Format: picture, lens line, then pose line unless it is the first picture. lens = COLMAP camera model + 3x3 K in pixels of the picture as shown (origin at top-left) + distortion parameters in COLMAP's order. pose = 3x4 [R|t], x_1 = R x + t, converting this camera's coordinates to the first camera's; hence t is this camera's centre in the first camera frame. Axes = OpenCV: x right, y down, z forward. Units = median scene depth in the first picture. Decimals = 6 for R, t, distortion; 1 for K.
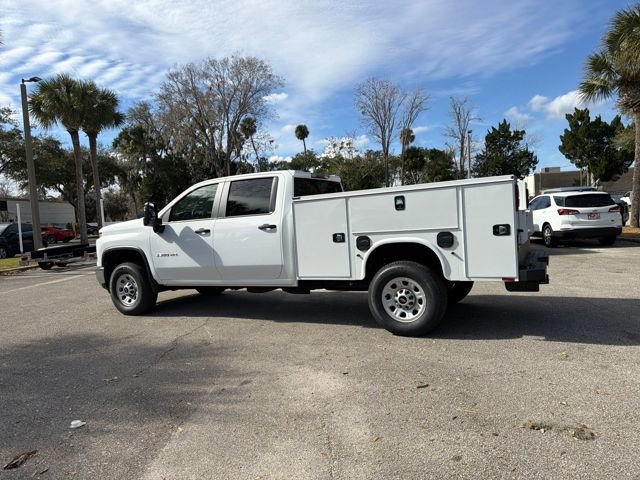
lens RADIAL K [[447.9, 0, 315.6], [0, 447.9, 240.4], [0, 0, 1]] dist [0.071309, -0.097301]
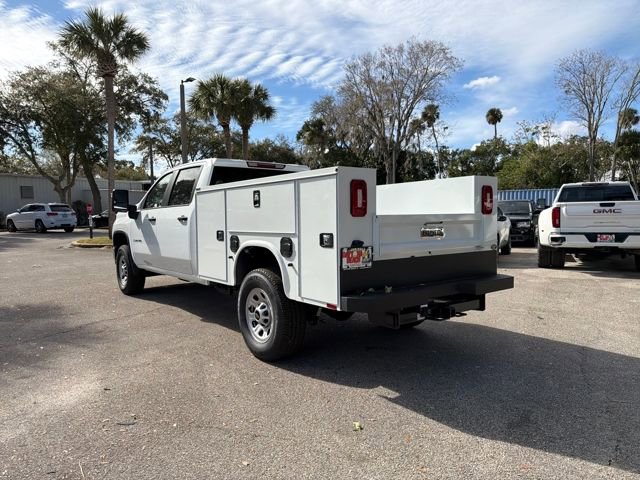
lens RADIAL K [[450.3, 0, 316.0], [0, 450.3, 239.4], [0, 0, 1]] dist [0.073533, -0.100909]
pose [[0.911690, 0.072677, -0.404401, 0.539287], [-0.064708, 0.997347, 0.033358, -0.036990], [0.405752, -0.004244, 0.913973, 0.243084]]
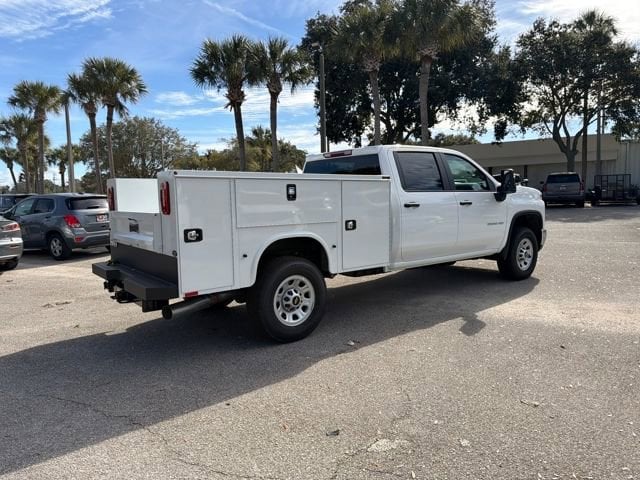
lens RADIAL K [[457.6, 0, 320.0], [0, 457.6, 240.0], [0, 0, 1]] dist [0.044407, -0.050228]
pose [[-0.390445, 0.162034, -0.906255, 1.015164], [0.002331, 0.984560, 0.175030, -0.151767], [0.920623, 0.066227, -0.384794, 1.511904]]
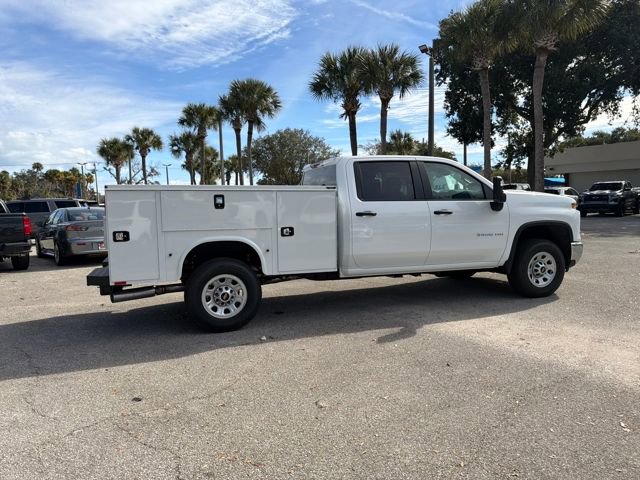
lens RADIAL K [[456.7, 0, 318.4], [0, 456.7, 244.4], [0, 0, 1]] dist [0.056878, -0.070684]
pose [[-0.686022, 0.142378, -0.713514, 0.837975], [0.026816, 0.984948, 0.170758, -0.161169], [0.727086, 0.098010, -0.679514, 1.914354]]
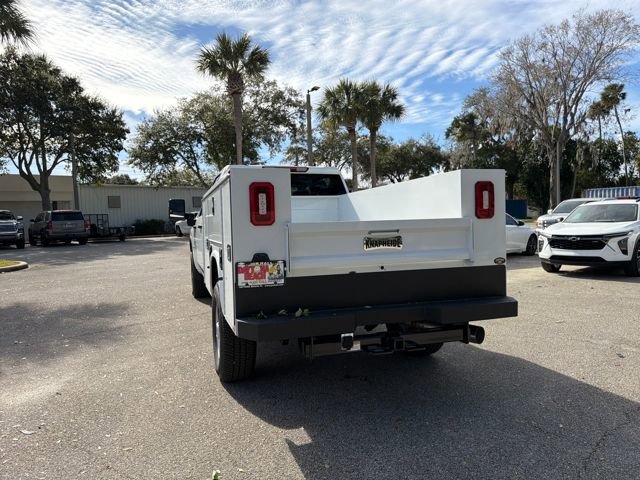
lens RADIAL K [[450.3, 0, 316.0], [0, 450.3, 239.4], [0, 0, 1]] dist [0.073533, -0.100909]
pose [[0.720061, 0.069410, -0.690431, 0.737138], [-0.050310, 0.997588, 0.047820, -0.061760], [0.692085, 0.000302, 0.721816, 0.478475]]
